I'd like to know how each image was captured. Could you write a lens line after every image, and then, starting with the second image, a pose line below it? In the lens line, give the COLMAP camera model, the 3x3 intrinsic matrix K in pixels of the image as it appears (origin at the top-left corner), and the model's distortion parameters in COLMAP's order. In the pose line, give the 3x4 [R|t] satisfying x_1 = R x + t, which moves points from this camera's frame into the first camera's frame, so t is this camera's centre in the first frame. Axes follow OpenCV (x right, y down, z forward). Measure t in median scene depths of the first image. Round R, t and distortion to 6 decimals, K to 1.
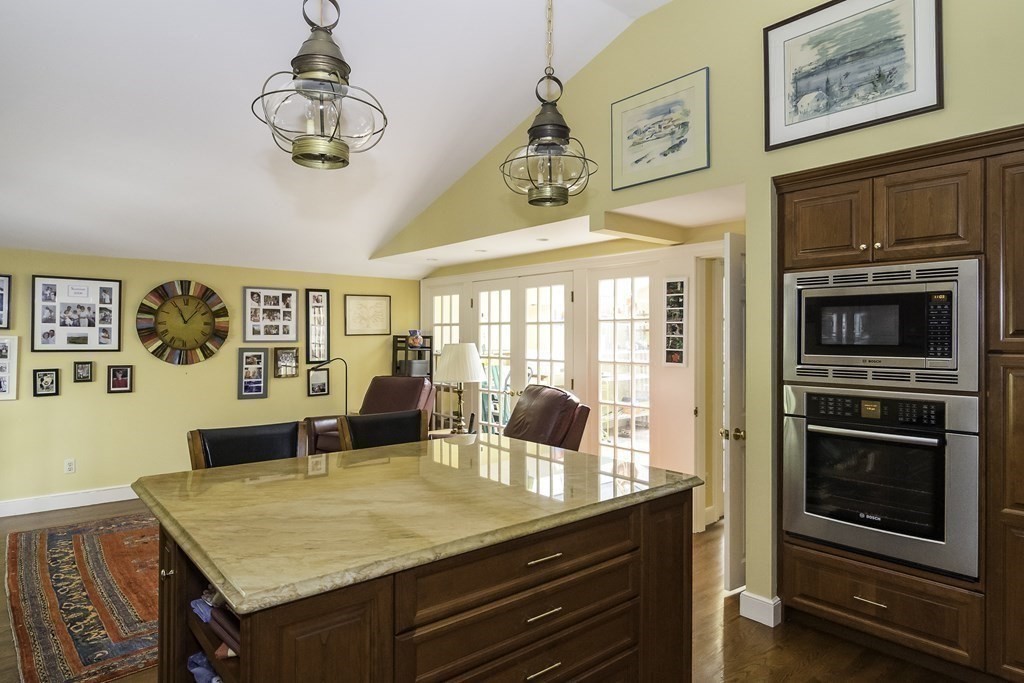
lens RADIAL K [[602.4, 0, 512.2], [0, 602.4, 334.4], [0, 0, 1]] dist [0.003789, 0.000332]
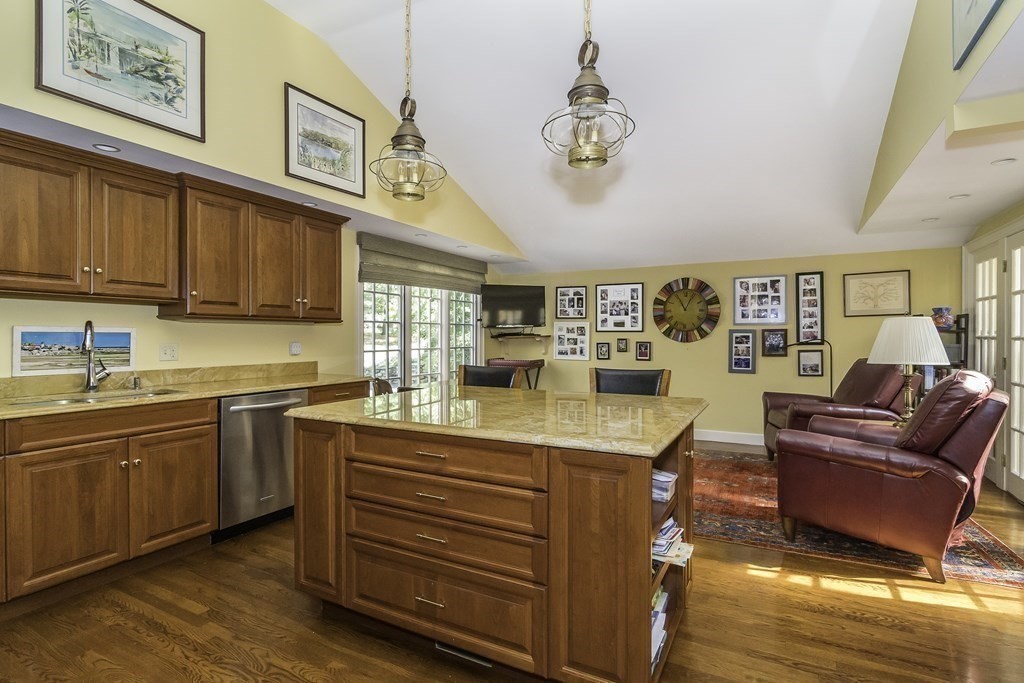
lens RADIAL K [[518.6, 0, 511.4], [0, 518.6, 344.1], [0, 0, 1]] dist [0.001128, -0.000367]
pose [[0.375978, 0.009901, -0.926576, 0.348216], [0.010662, 0.999831, 0.015010, 0.032357], [0.926567, -0.015522, 0.375809, 0.222349]]
